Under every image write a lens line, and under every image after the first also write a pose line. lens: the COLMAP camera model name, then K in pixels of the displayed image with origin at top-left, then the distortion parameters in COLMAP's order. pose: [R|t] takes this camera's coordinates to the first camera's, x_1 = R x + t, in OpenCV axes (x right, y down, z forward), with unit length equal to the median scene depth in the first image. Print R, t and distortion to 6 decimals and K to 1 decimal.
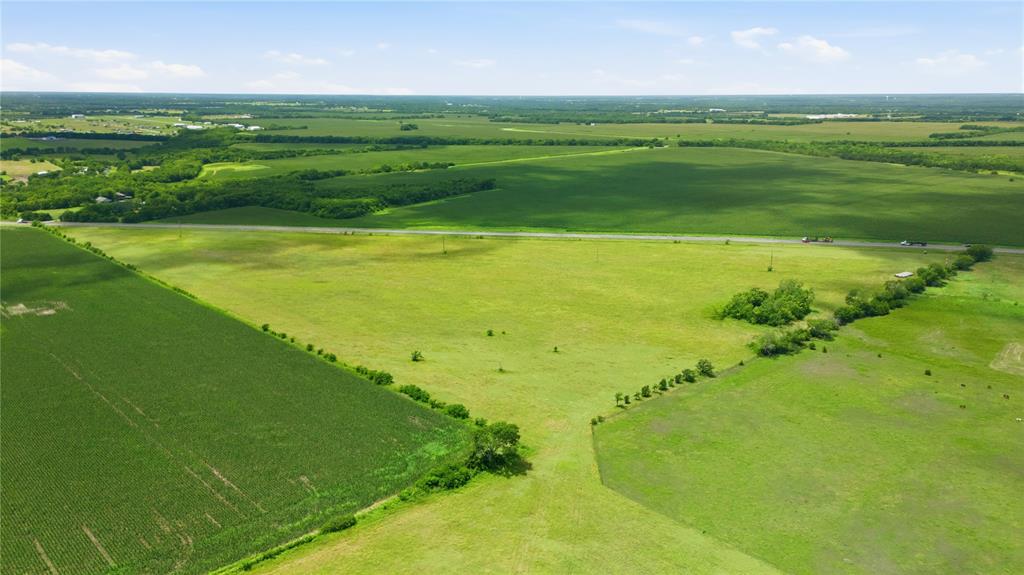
lens RADIAL K [[686.2, 0, 505.4], [0, 686.2, 287.6], [0, 0, 1]] dist [0.044251, -0.012138]
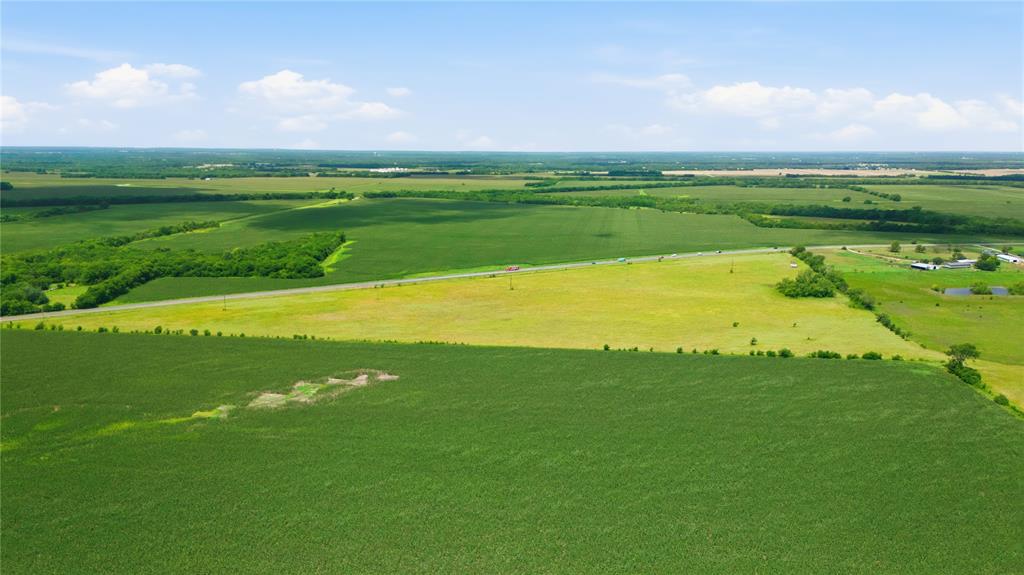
lens RADIAL K [[686.2, 0, 506.1], [0, 686.2, 309.7], [0, 0, 1]] dist [0.044251, -0.012138]
pose [[0.816511, -0.130475, 0.562394, -0.521341], [0.154911, 0.987919, 0.004288, -0.017329], [-0.556159, 0.083620, 0.826858, 0.062178]]
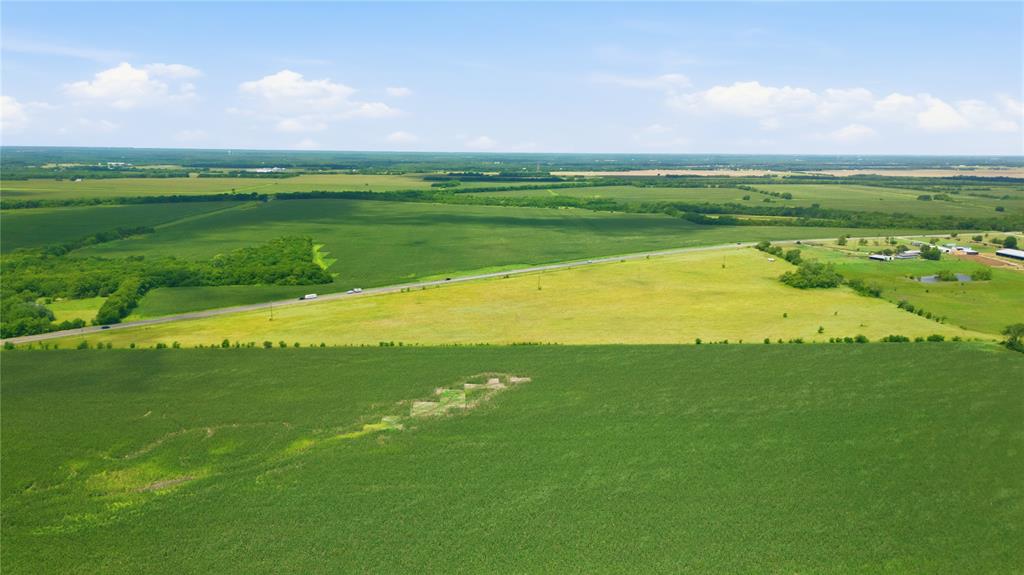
lens RADIAL K [[686.2, 0, 510.9], [0, 686.2, 292.8], [0, 0, 1]] dist [0.044251, -0.012138]
pose [[0.704233, -0.141031, 0.695821, -0.651529], [0.187118, 0.982289, 0.009714, -0.046281], [-0.684867, 0.123359, 0.718150, 0.159699]]
